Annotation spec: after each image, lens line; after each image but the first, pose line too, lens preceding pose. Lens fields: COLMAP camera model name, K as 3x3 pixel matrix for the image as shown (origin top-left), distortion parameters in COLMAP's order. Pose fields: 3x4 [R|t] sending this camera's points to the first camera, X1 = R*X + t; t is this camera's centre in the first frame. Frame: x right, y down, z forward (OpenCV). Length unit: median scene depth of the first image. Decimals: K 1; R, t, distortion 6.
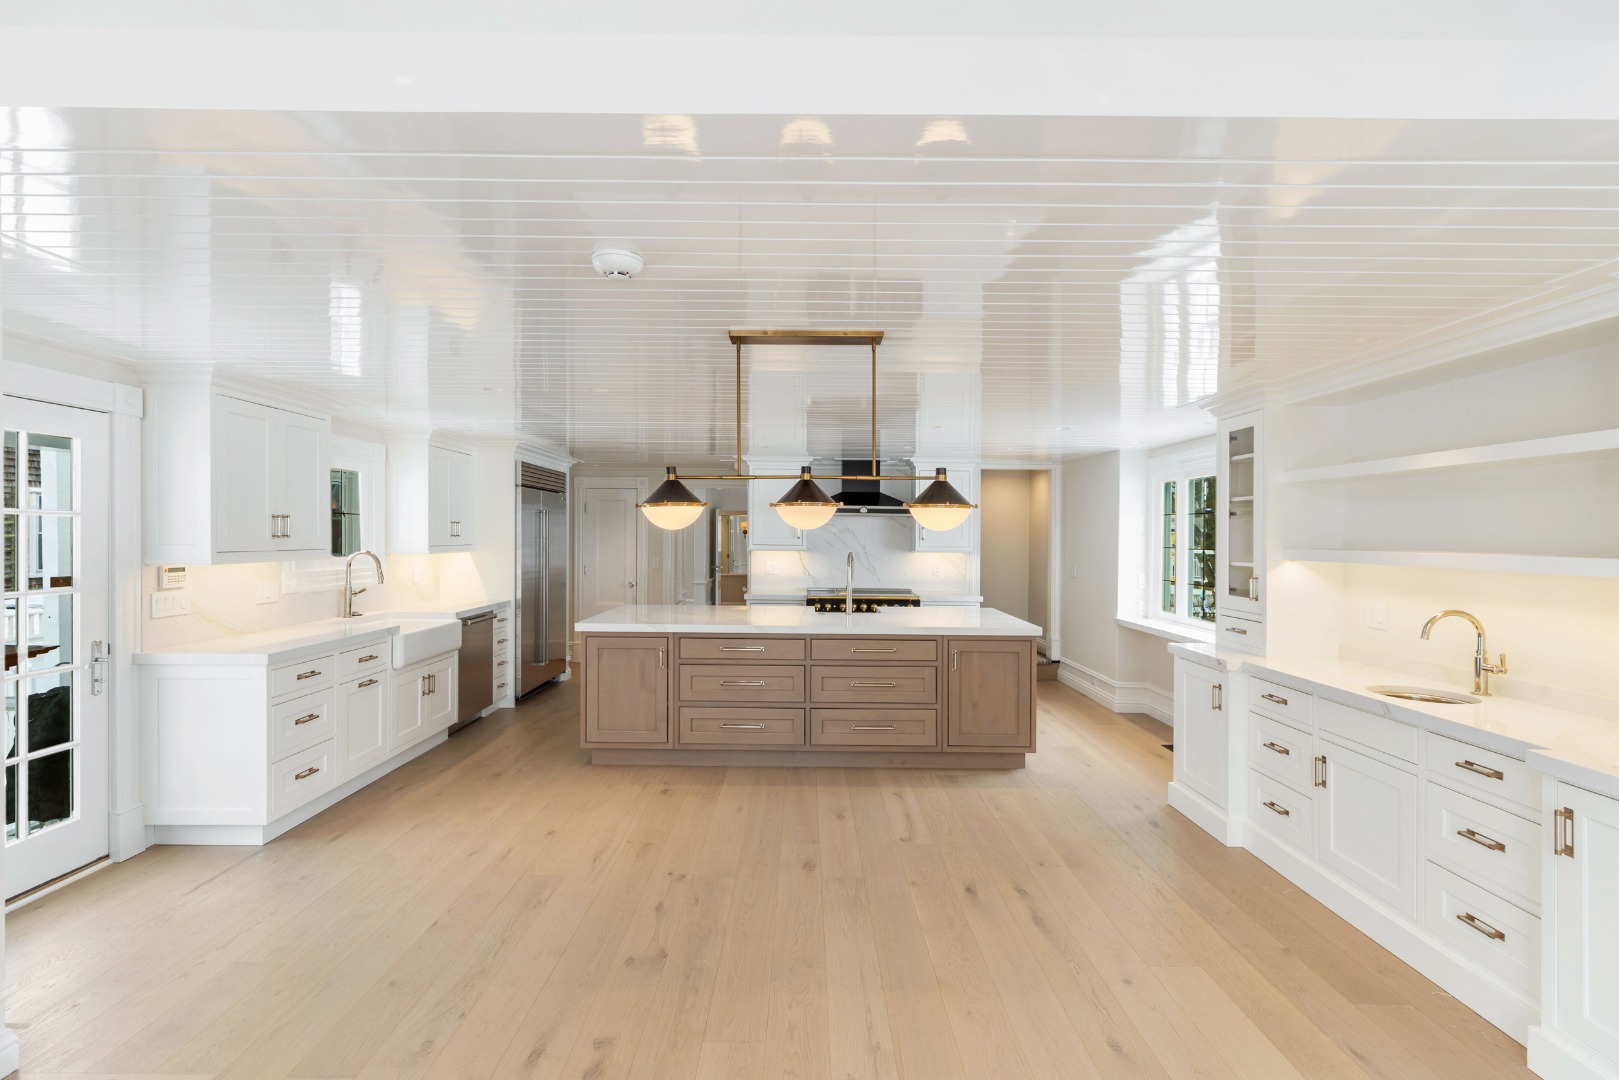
lens RADIAL K [[731.4, 0, 810.7], [0, 731.4, 539.0], [0, 0, 1]] dist [0.009213, -0.001621]
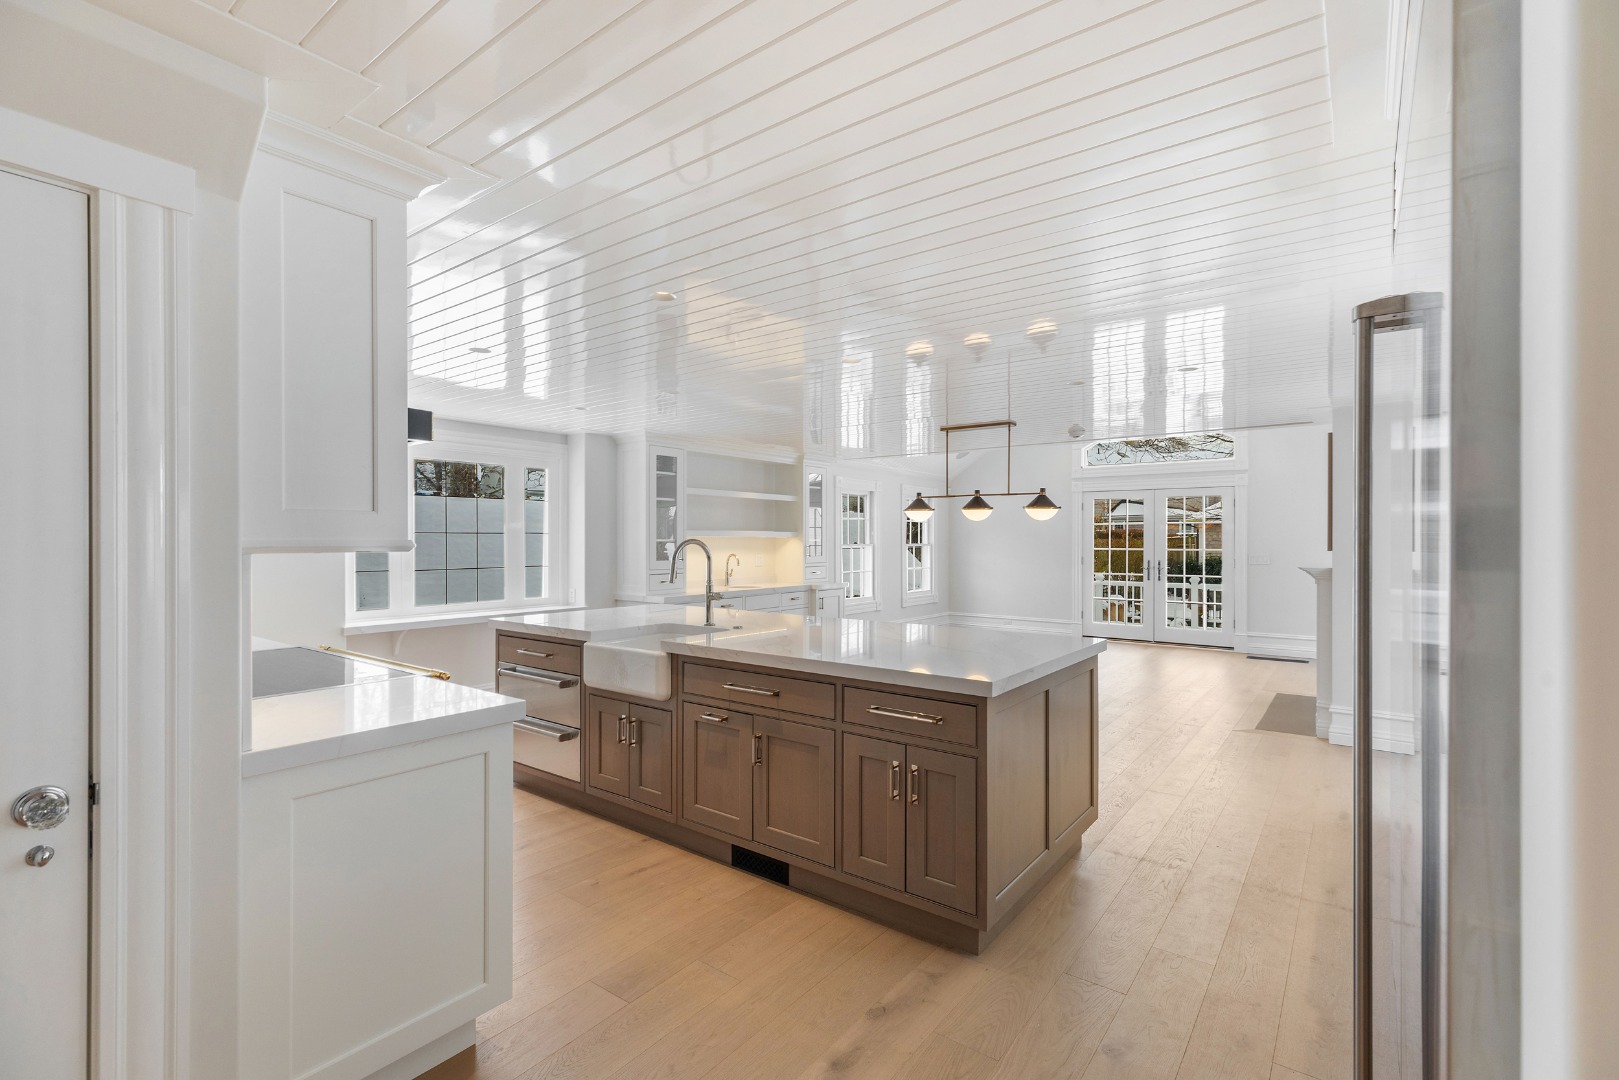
lens RADIAL K [[731.4, 0, 808.5], [0, 731.4, 540.3], [0, 0, 1]] dist [0.009213, -0.001621]
pose [[0.795958, 0.001368, -0.605350, 0.659026], [-0.008107, 0.999932, -0.008400, 0.045756], [0.605297, 0.011594, 0.795915, -0.681026]]
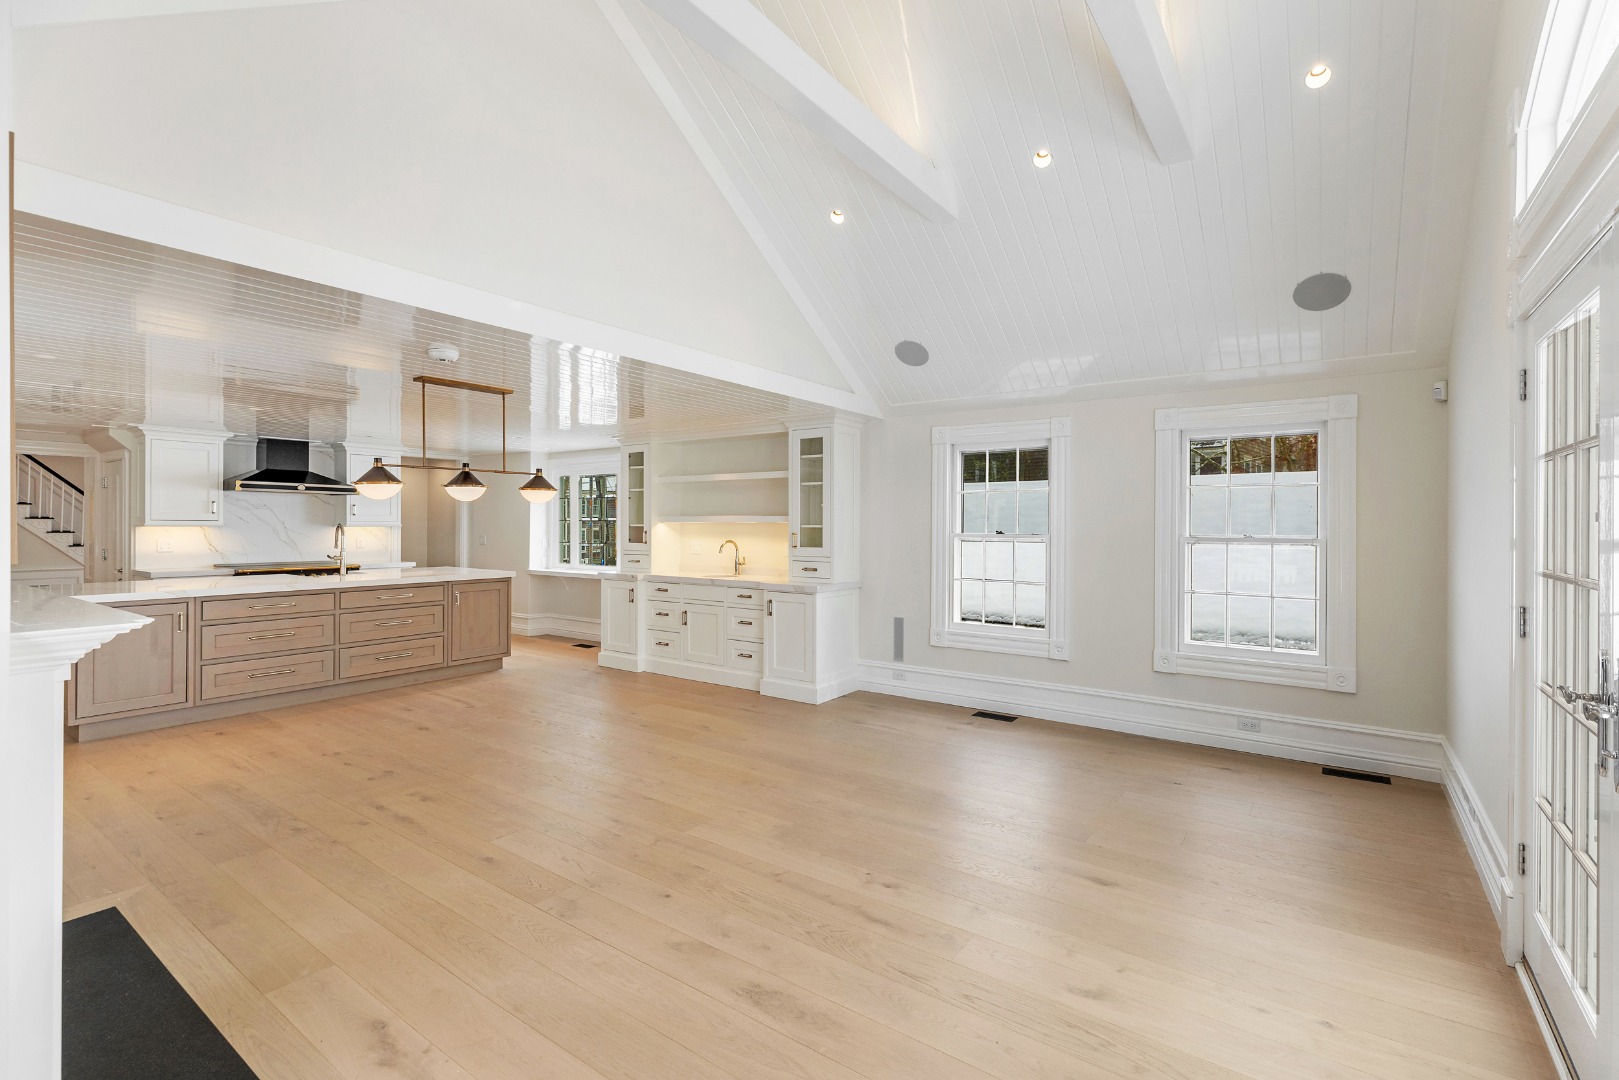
lens RADIAL K [[731.4, 0, 811.7], [0, 731.4, 531.8], [0, 0, 1]] dist [0.009213, -0.001621]
pose [[0.589572, -0.013886, 0.807596, -0.700434], [0.005575, 0.999898, 0.013123, 0.031248], [-0.807697, -0.003235, 0.589590, -0.487044]]
